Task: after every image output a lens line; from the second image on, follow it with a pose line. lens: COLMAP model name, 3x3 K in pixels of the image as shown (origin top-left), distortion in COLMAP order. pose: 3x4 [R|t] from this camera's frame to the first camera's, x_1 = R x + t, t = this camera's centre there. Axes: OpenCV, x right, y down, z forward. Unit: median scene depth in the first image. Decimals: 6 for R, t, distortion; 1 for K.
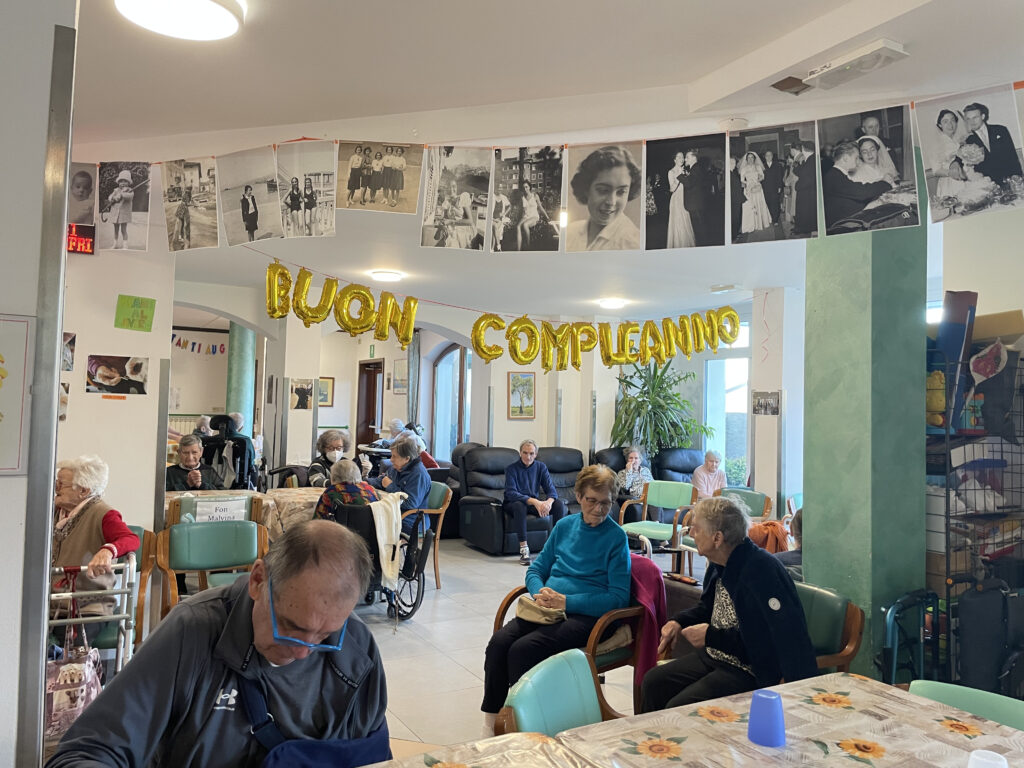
lens RADIAL K [[781.4, 0, 514.1], [0, 781.4, 379.7], [0, 0, 1]] dist [0.071339, -0.100466]
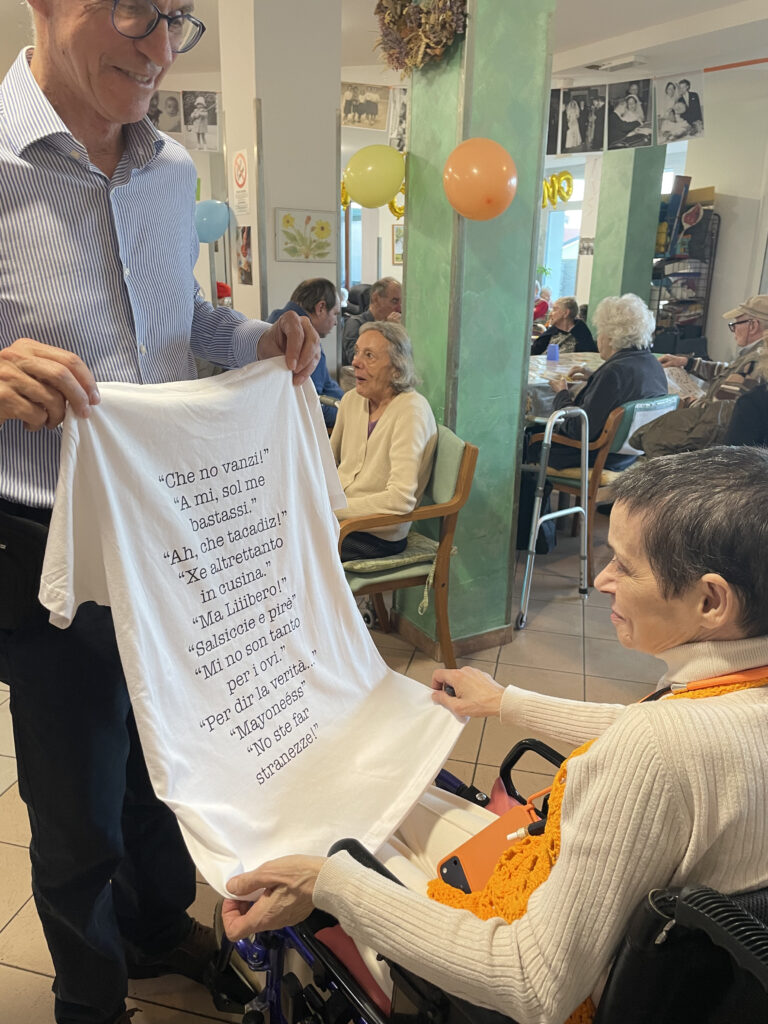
lens RADIAL K [[781.4, 0, 381.0], [0, 781.4, 513.3], [0, 0, 1]] dist [0.071339, -0.100466]
pose [[0.999250, -0.023126, 0.031074, -0.228473], [0.011283, 0.941204, 0.337649, -0.001873], [-0.037055, -0.337045, 0.940759, -1.035592]]
